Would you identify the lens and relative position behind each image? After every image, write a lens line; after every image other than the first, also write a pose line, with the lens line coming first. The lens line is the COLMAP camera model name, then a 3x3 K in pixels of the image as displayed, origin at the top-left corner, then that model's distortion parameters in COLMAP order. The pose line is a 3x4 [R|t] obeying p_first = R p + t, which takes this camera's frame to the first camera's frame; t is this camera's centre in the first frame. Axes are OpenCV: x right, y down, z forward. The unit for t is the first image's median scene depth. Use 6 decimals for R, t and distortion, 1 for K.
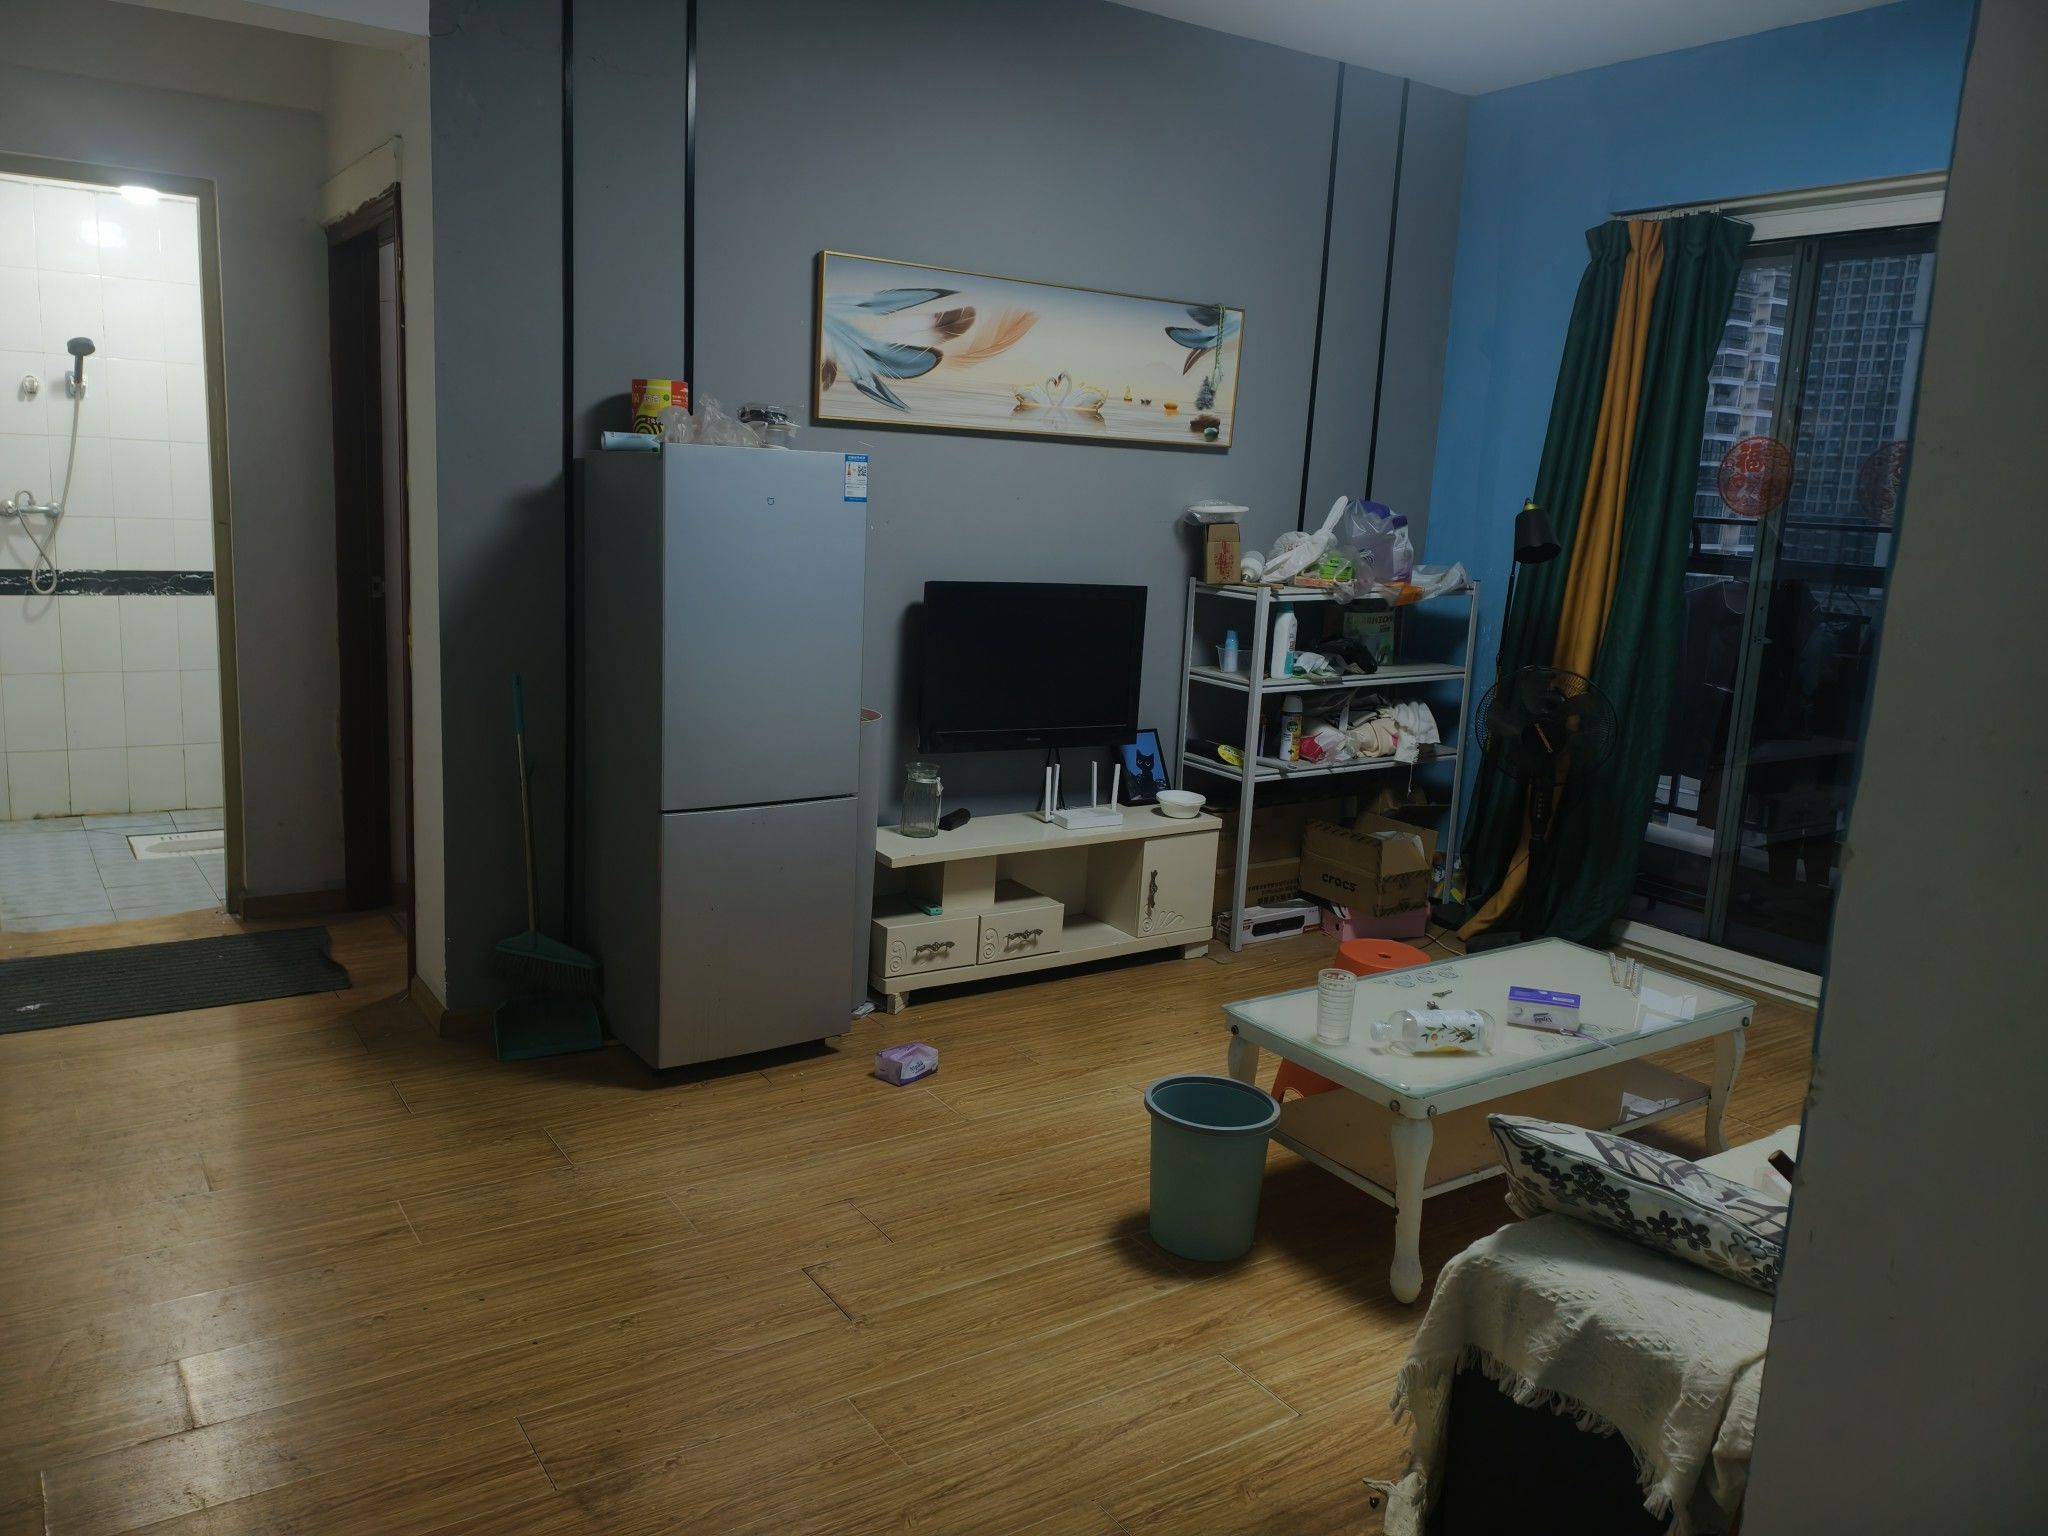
lens RADIAL K [[1564.1, 0, 1023.2], [0, 1564.1, 766.5], [0, 0, 1]] dist [-0.011080, -0.007264]
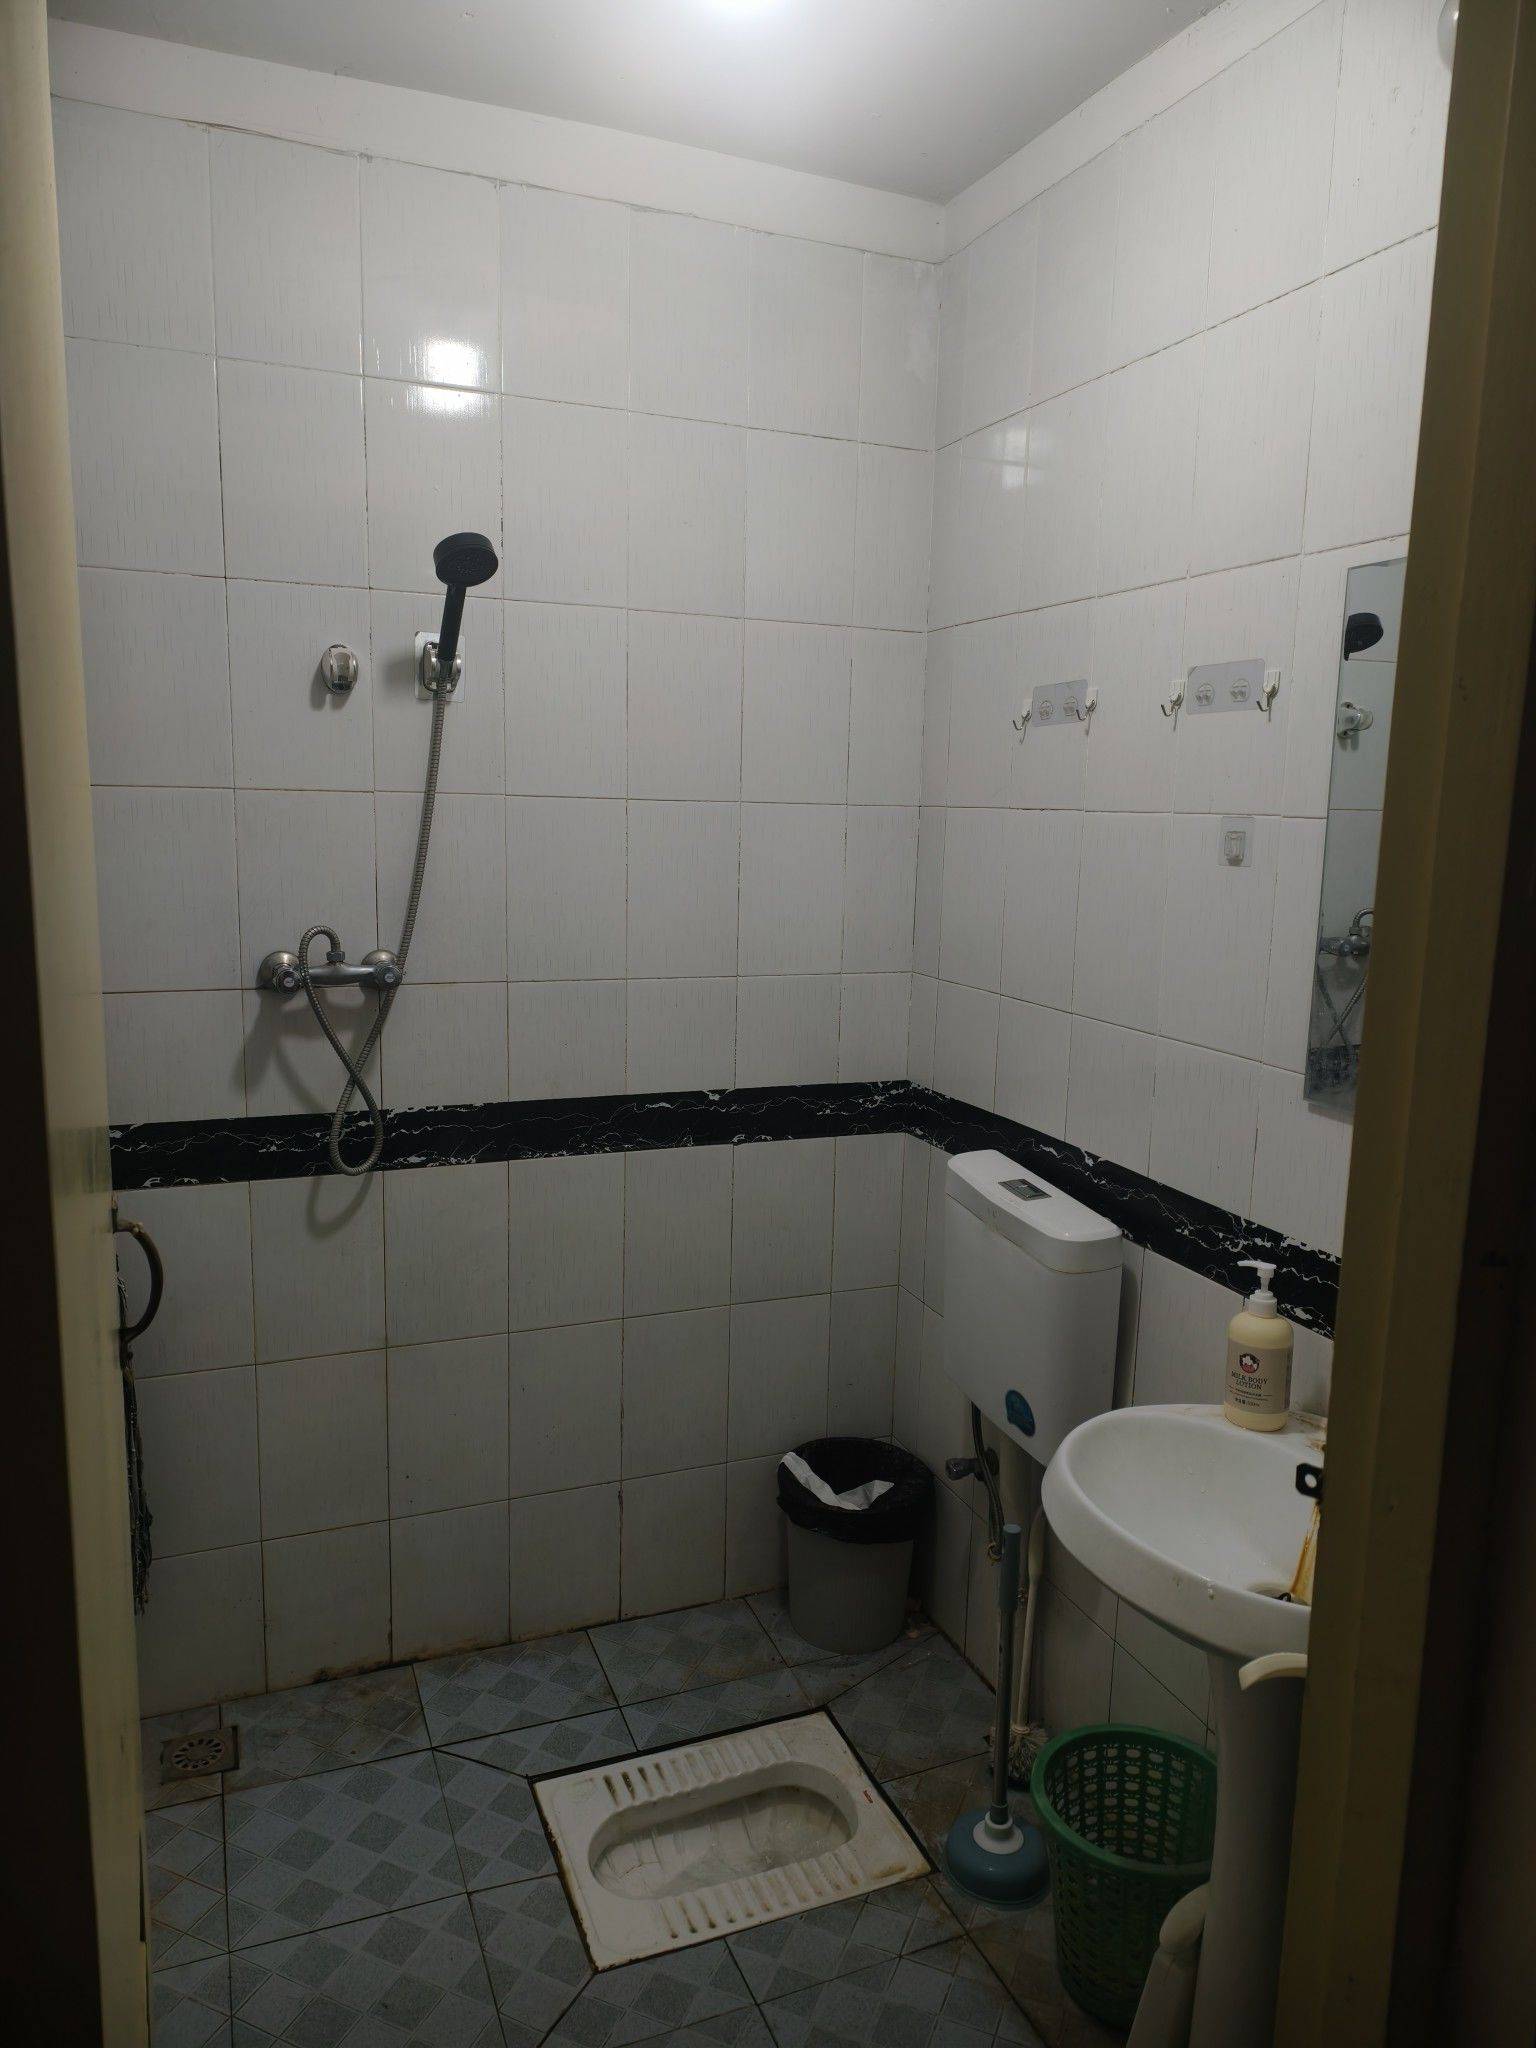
lens RADIAL K [[1408.4, 0, 768.2], [0, 1408.4, 1026.8], [0, 0, 1]] dist [0.007231, 0.000876]
pose [[0.974309, 0.007629, -0.225084, -0.439014], [-0.015929, 0.999258, -0.035080, -0.138556], [0.224650, 0.037764, 0.973708, 0.659058]]
